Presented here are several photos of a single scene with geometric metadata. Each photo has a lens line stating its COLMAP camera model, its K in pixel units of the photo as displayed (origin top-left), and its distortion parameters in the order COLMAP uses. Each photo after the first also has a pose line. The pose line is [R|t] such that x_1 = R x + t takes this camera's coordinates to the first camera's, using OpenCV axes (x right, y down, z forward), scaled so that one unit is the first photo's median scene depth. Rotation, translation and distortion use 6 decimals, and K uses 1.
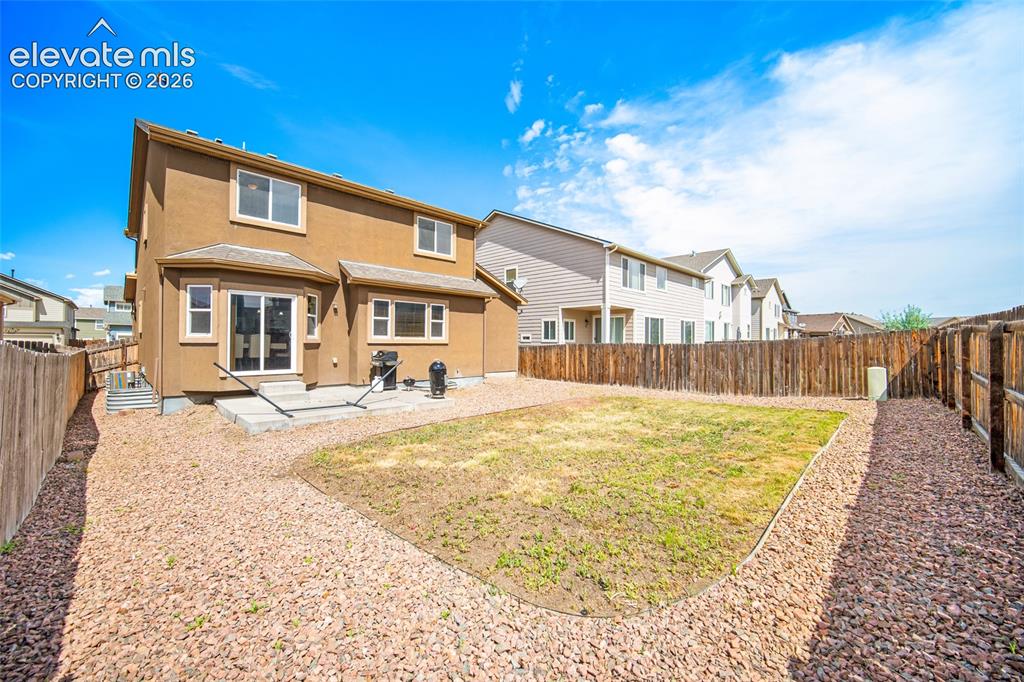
lens RADIAL K [[407.4, 0, 512.9], [0, 407.4, 339.3], [0, 0, 1]] dist [-0.002931, -0.000608]
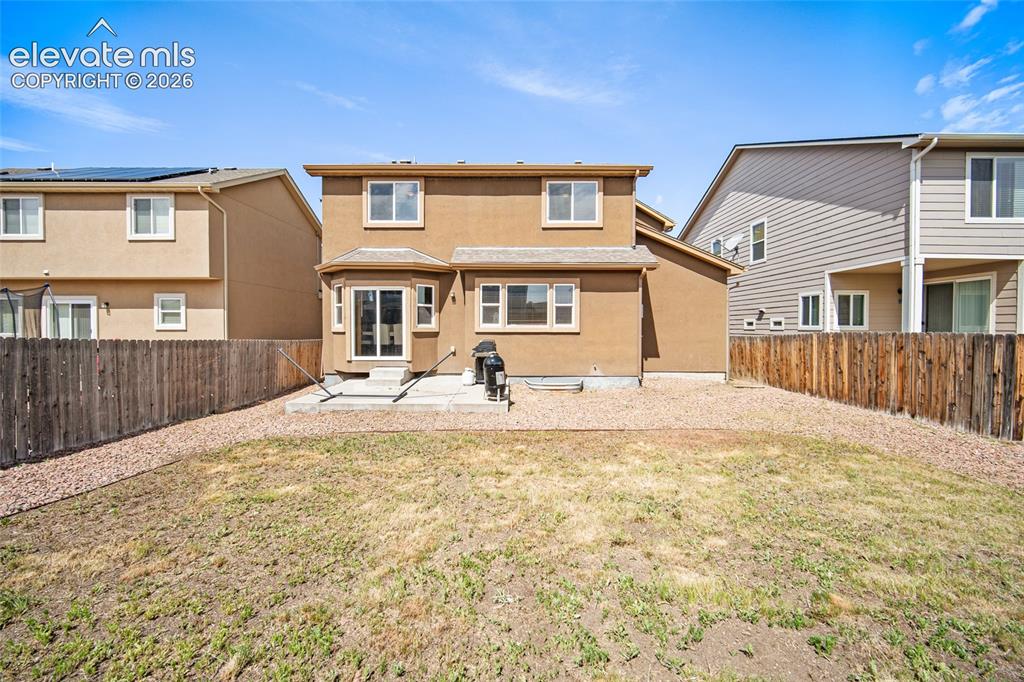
lens RADIAL K [[407.4, 0, 509.9], [0, 407.4, 333.6], [0, 0, 1]] dist [-0.002931, -0.000608]
pose [[0.695351, 0.004808, -0.718654, 0.313154], [0.007822, 0.999868, 0.014258, 0.000699], [0.718628, -0.015536, 0.695221, 0.341529]]
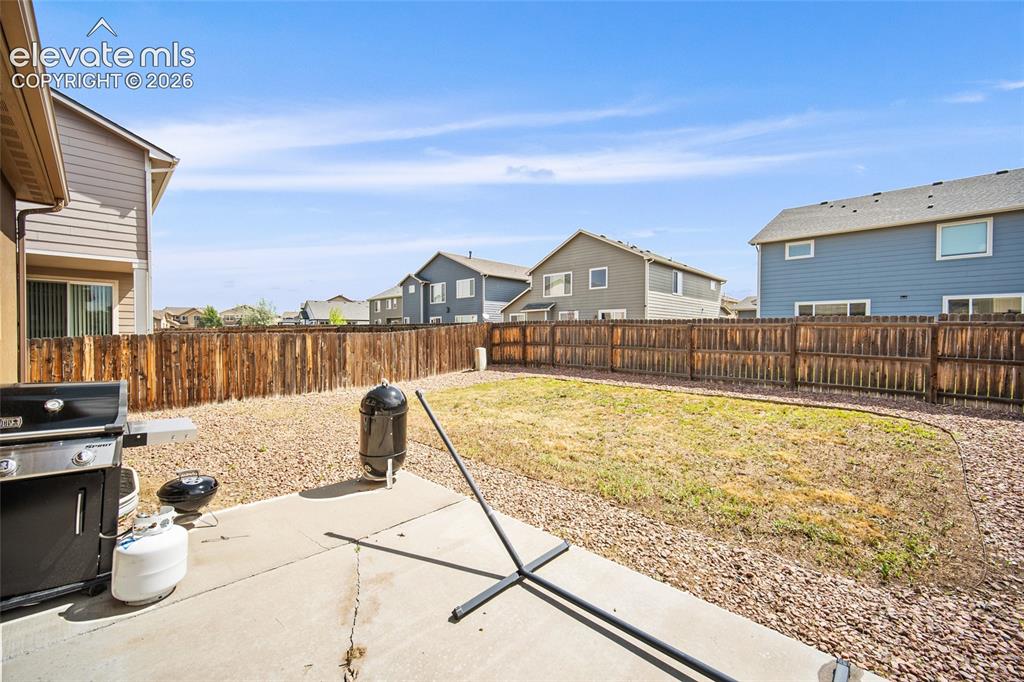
lens RADIAL K [[407.4, 0, 514.8], [0, 407.4, 338.2], [0, 0, 1]] dist [-0.002931, -0.000608]
pose [[-0.030871, -0.022911, 0.999261, -0.427142], [-0.006801, 0.999719, 0.022712, 0.000424], [-0.999500, -0.006095, -0.031018, 0.668212]]
